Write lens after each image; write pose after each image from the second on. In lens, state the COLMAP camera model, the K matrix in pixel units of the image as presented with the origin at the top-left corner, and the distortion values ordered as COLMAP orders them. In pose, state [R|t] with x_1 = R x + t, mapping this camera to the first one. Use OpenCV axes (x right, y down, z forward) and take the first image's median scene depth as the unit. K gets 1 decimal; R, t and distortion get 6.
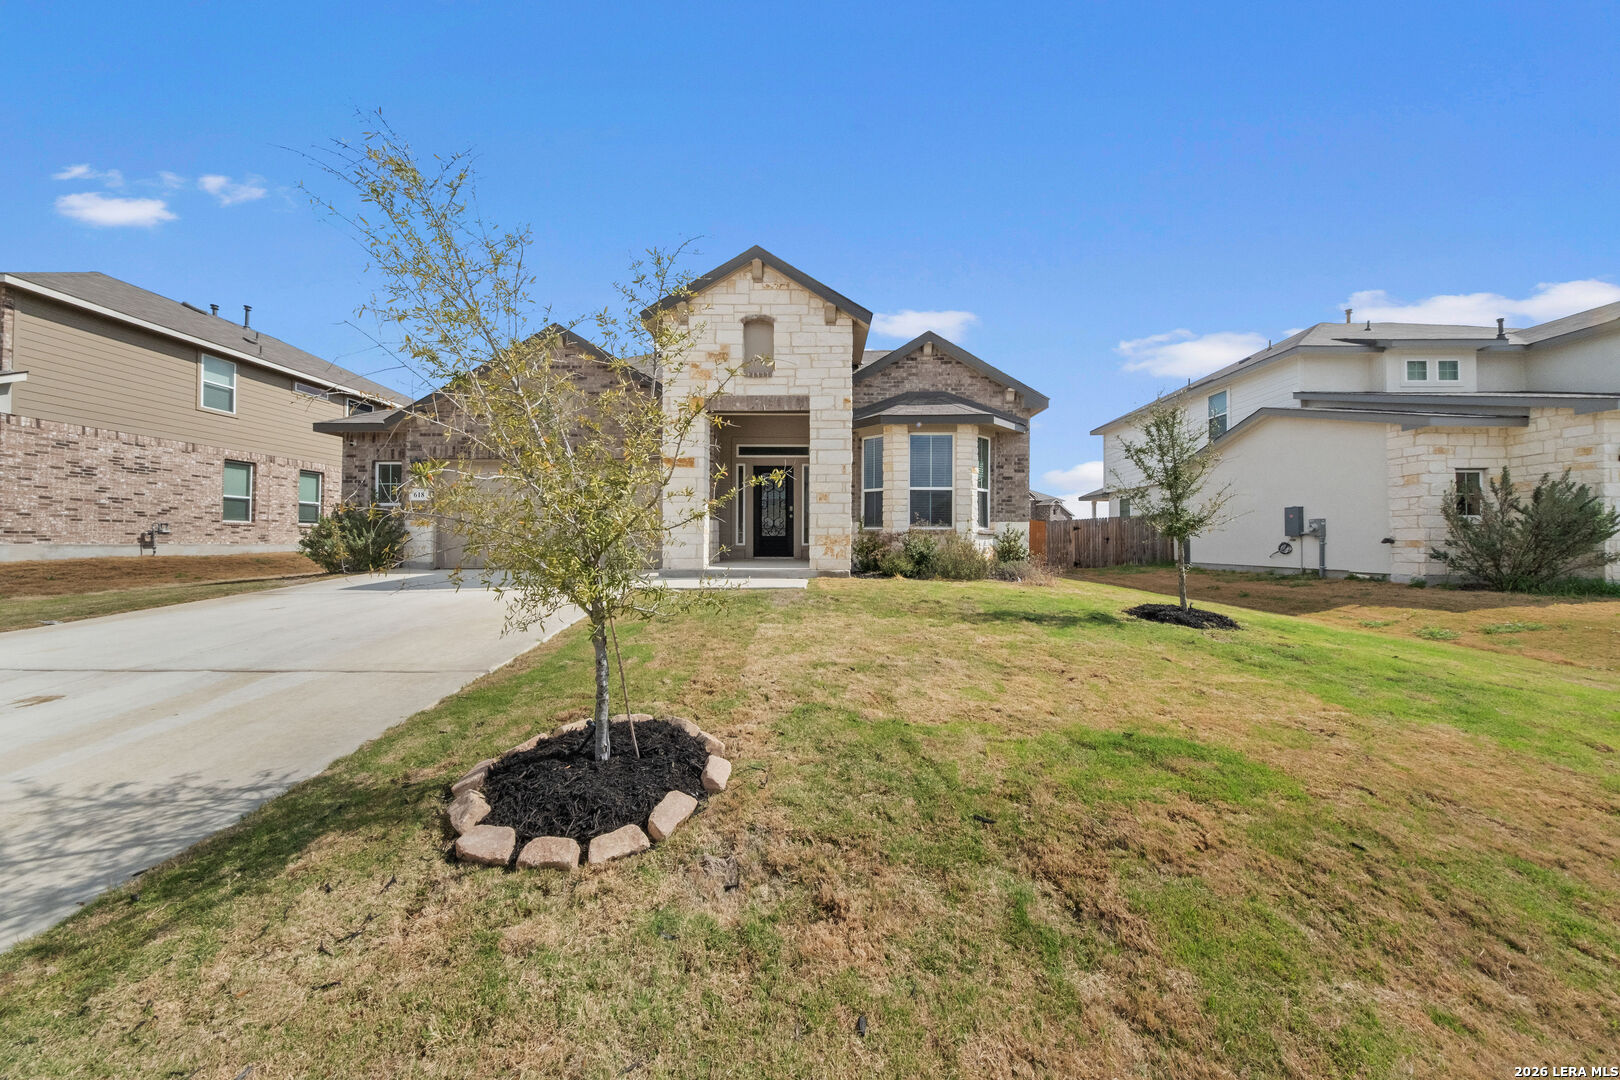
lens RADIAL K [[556.5, 0, 824.5], [0, 556.5, 538.9], [0, 0, 1]] dist [0.005995, -0.001520]
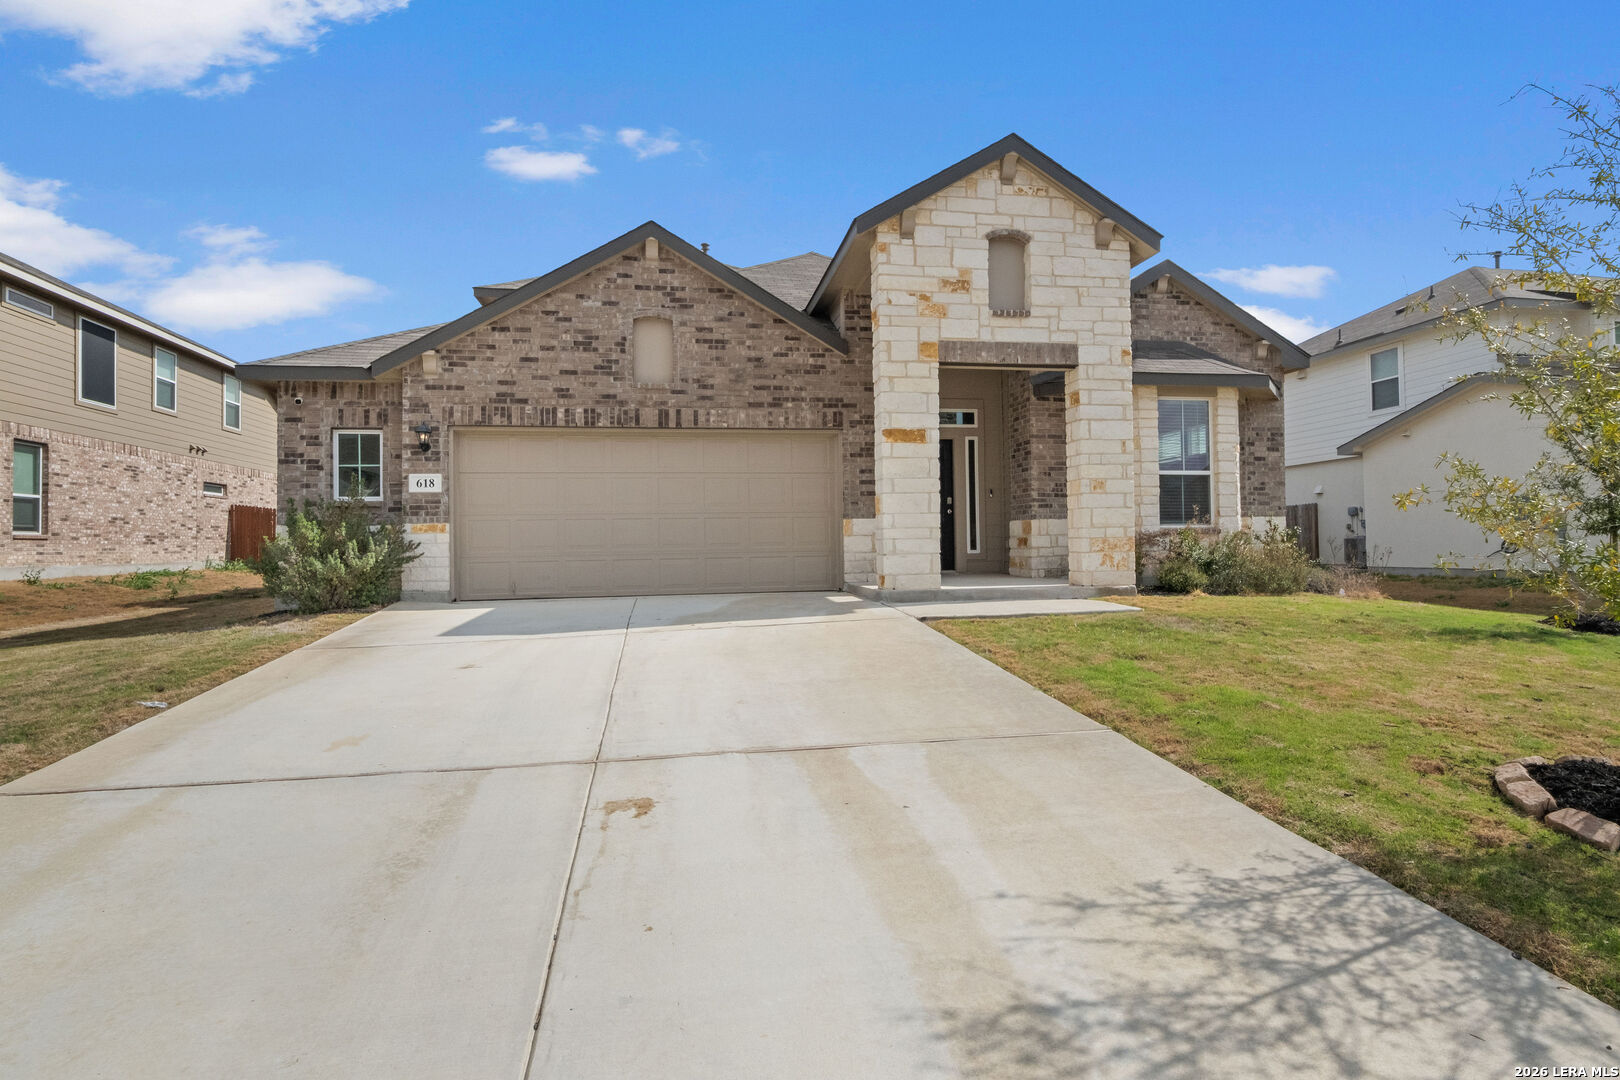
lens RADIAL K [[837.0, 0, 837.6], [0, 837.0, 538.2], [0, 0, 1]] dist [-0.015831, -0.000688]
pose [[0.982382, -0.015189, 0.186266, -0.535199], [0.016353, 0.999855, -0.004713, -0.006512], [-0.186167, 0.007676, 0.982488, -0.003544]]
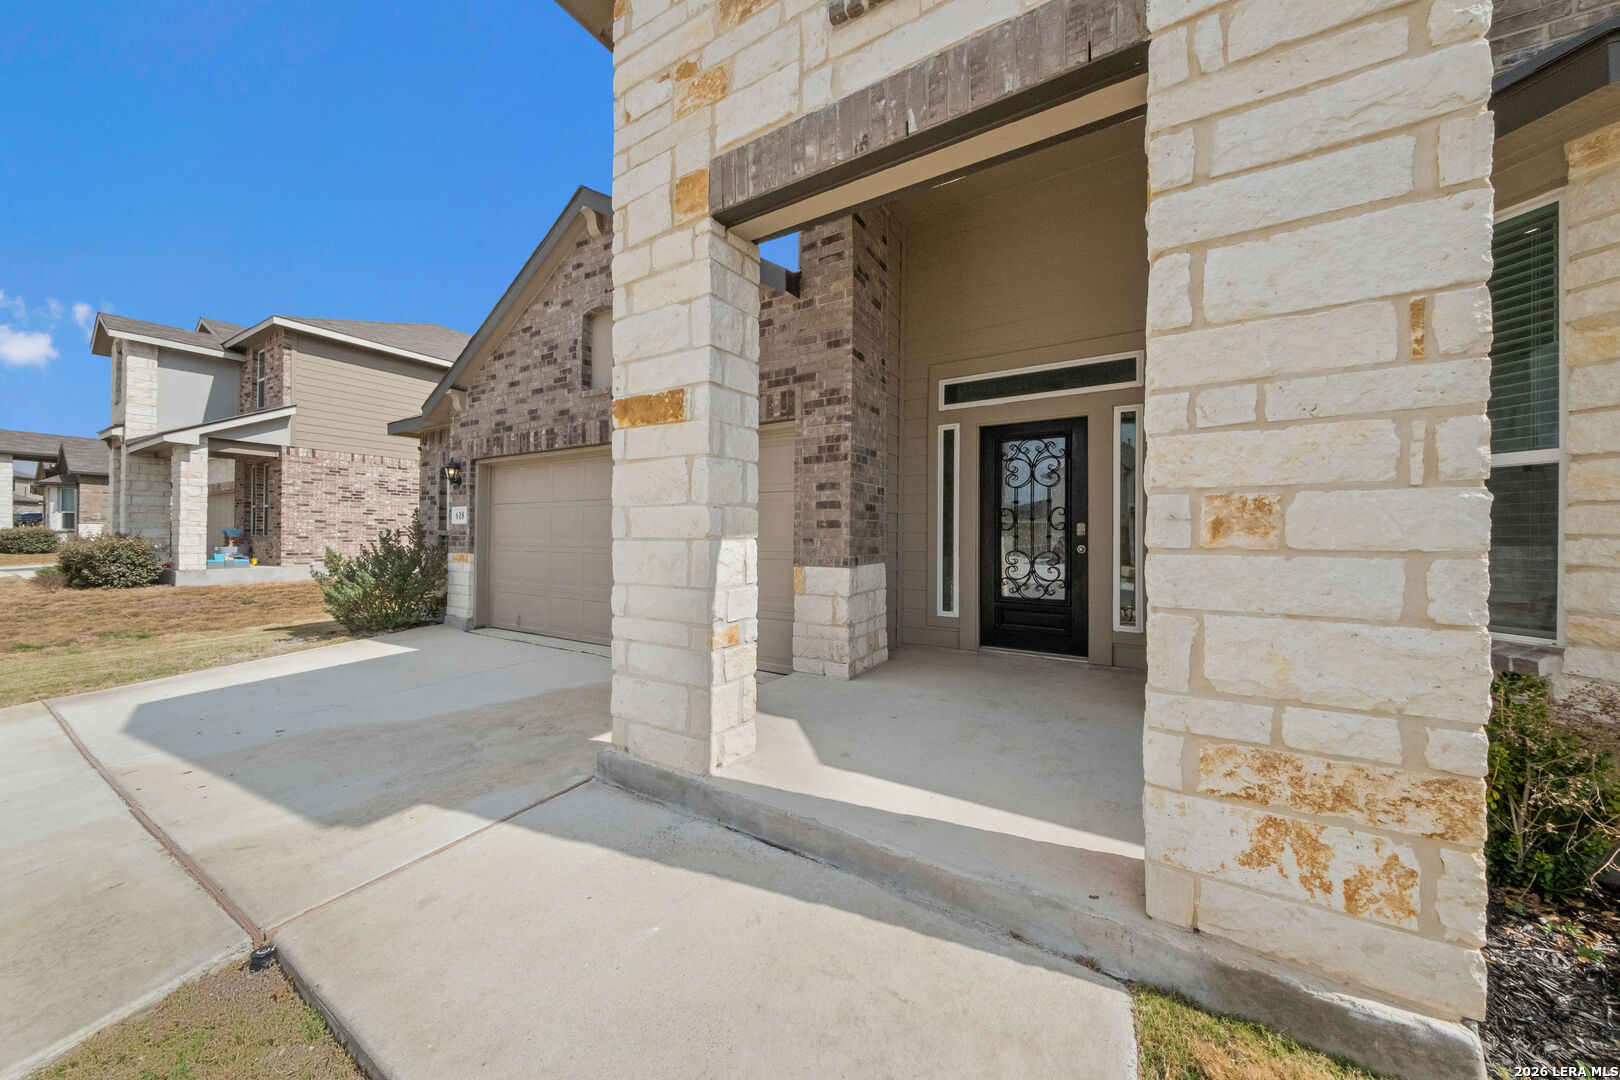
lens RADIAL K [[556.5, 0, 810.8], [0, 556.5, 534.3], [0, 0, 1]] dist [0.005995, -0.001520]
pose [[0.851944, 0.001318, -0.523632, -0.024504], [-0.000980, 0.999999, 0.000922, -0.069071], [0.523632, -0.000272, 0.851944, 0.782550]]
